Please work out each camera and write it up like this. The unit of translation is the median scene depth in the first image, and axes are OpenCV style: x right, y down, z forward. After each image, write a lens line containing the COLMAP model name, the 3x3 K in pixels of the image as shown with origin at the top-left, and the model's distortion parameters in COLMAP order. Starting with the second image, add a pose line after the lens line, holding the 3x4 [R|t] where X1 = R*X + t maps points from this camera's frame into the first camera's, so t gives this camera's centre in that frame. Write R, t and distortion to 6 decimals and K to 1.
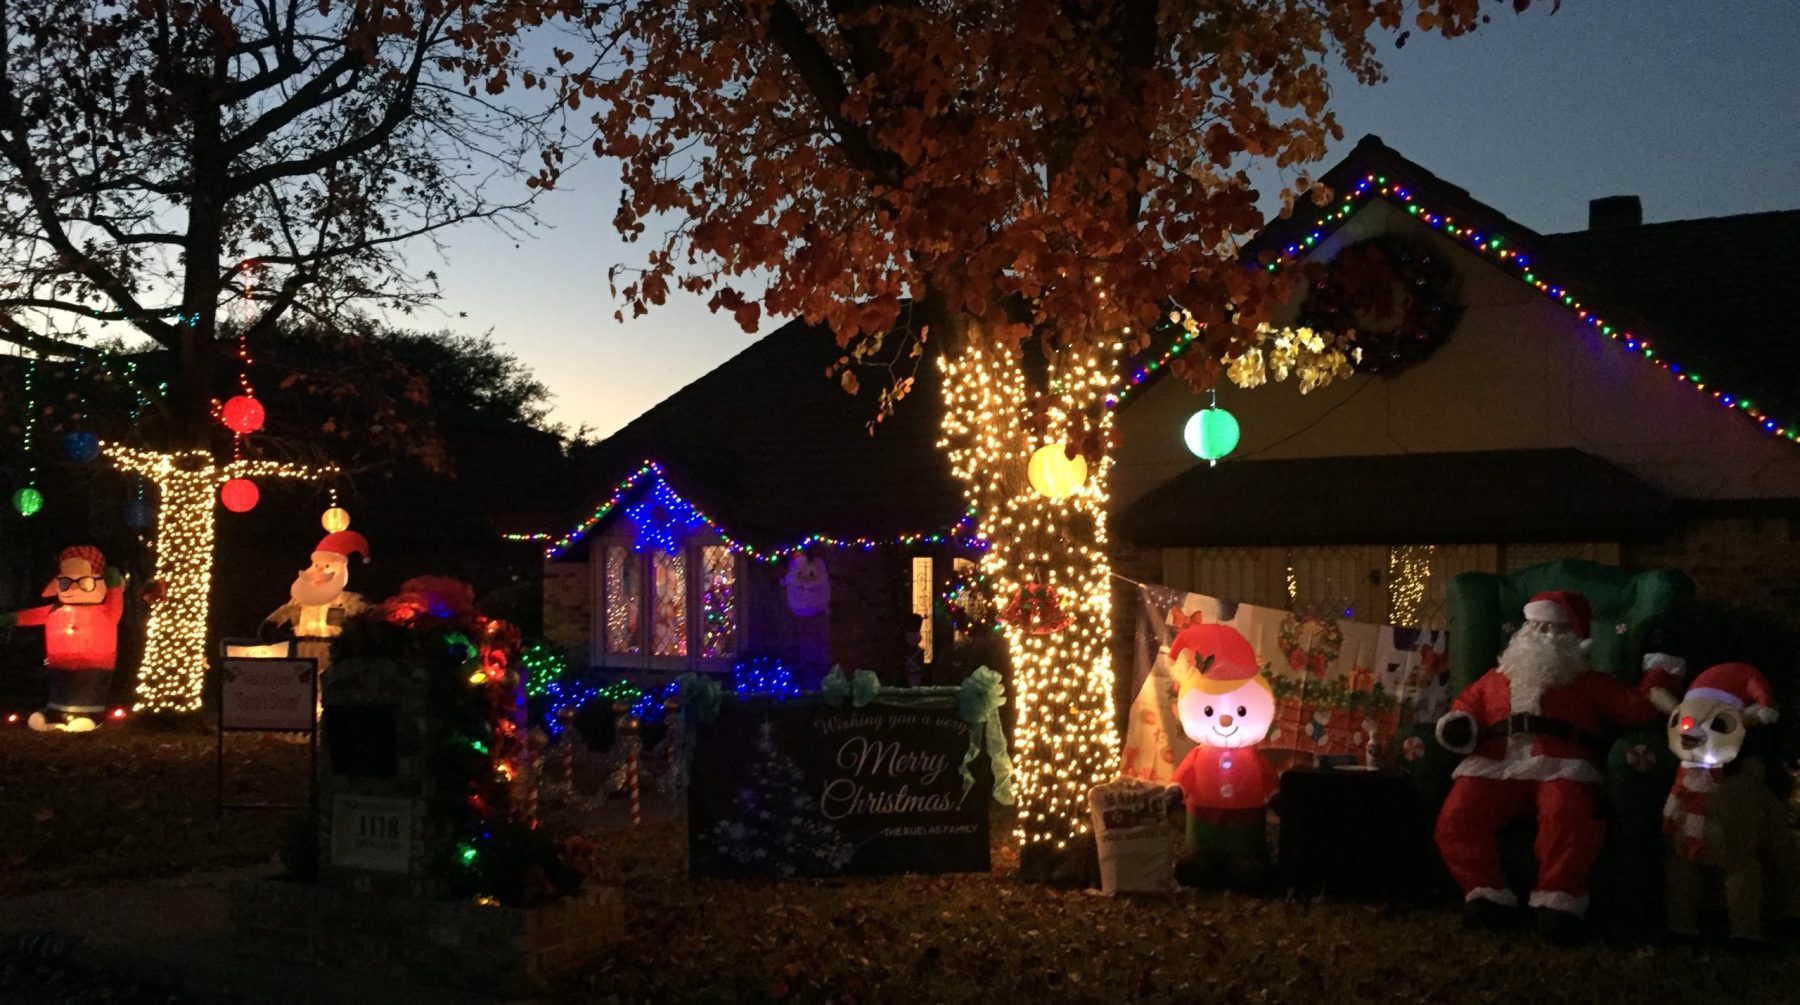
lens RADIAL K [[1484.7, 0, 905.5], [0, 1484.7, 529.6], [0, 0, 1]] dist [0.031062, -0.000462]
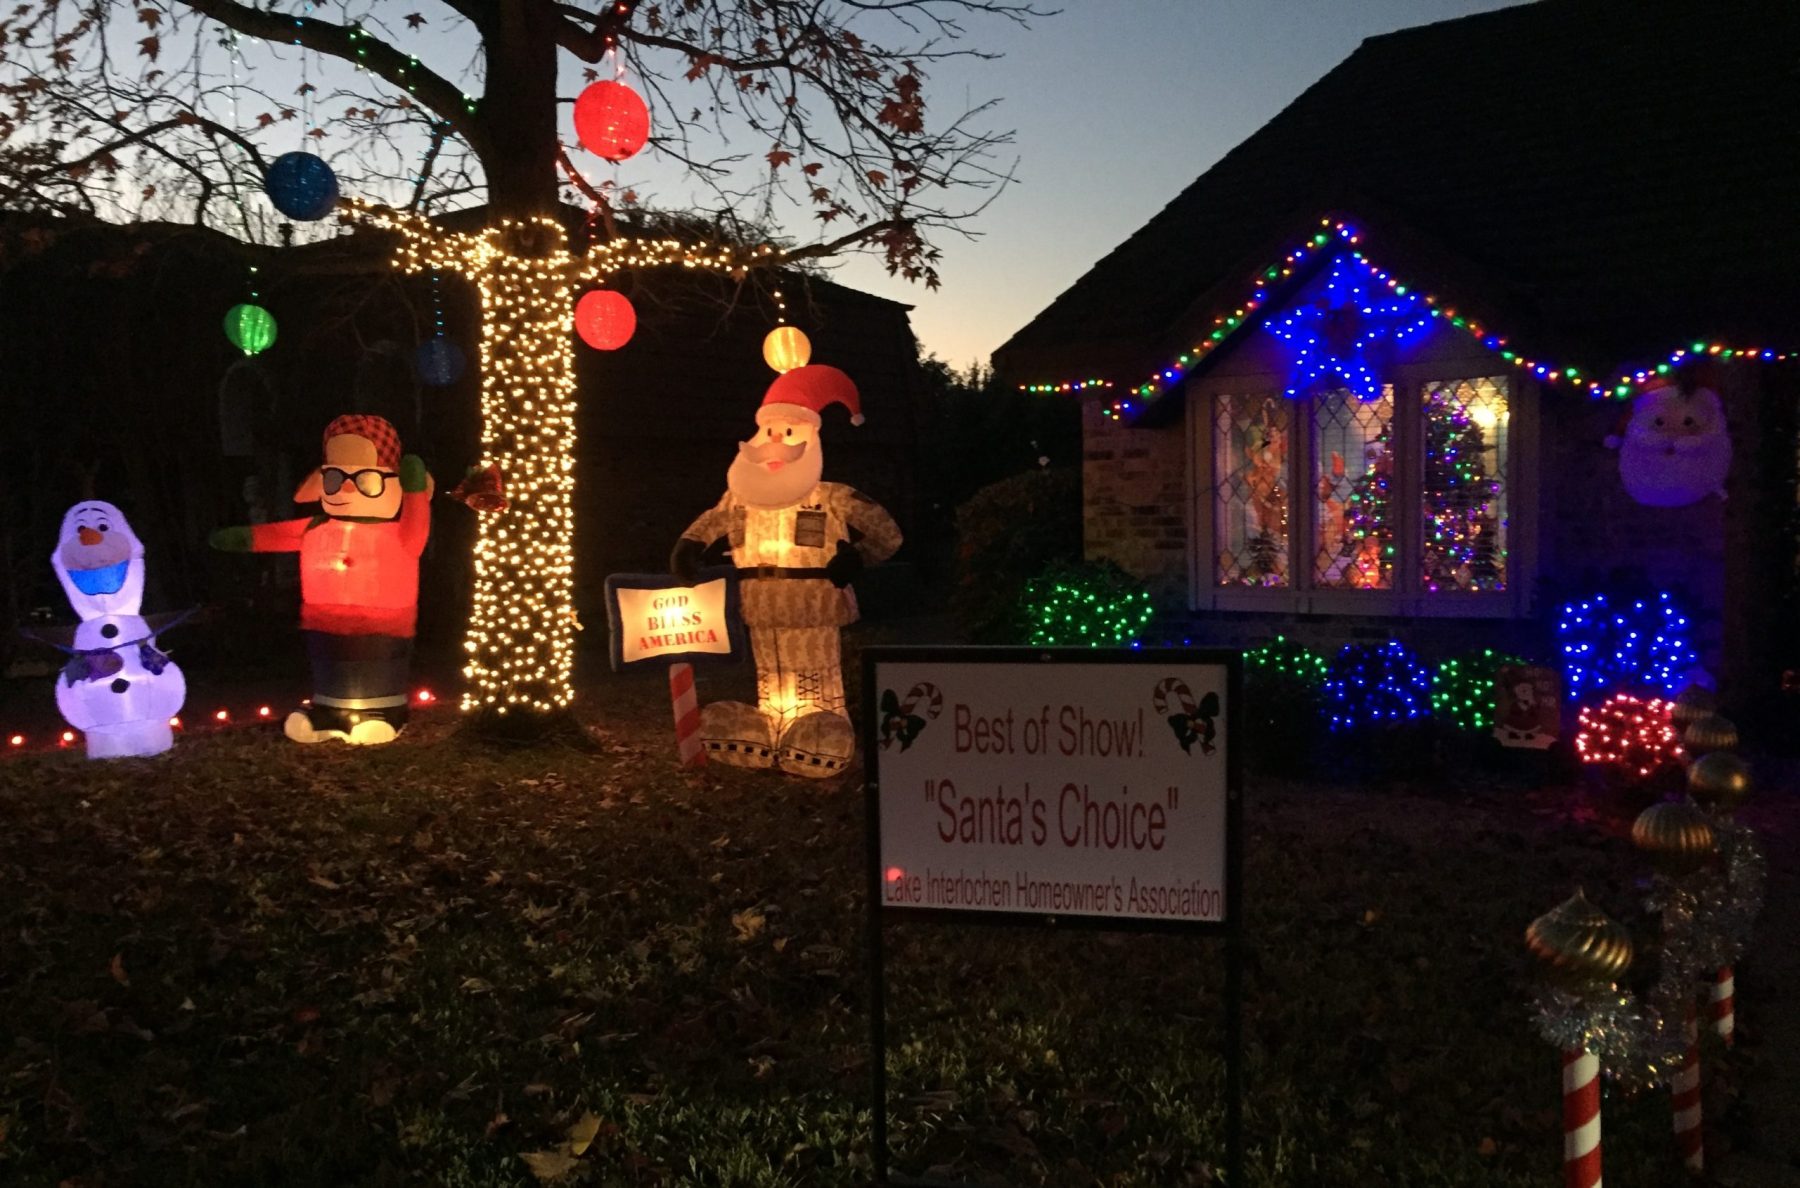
lens RADIAL K [[1549.1, 0, 898.5], [0, 1549.1, 599.6], [0, 0, 1]] dist [0.108743, 0.009807]
pose [[0.981630, -0.016643, -0.190067, -0.248663], [0.035651, 0.994643, 0.097030, 0.031307], [0.187434, -0.102024, 0.976965, 0.474922]]
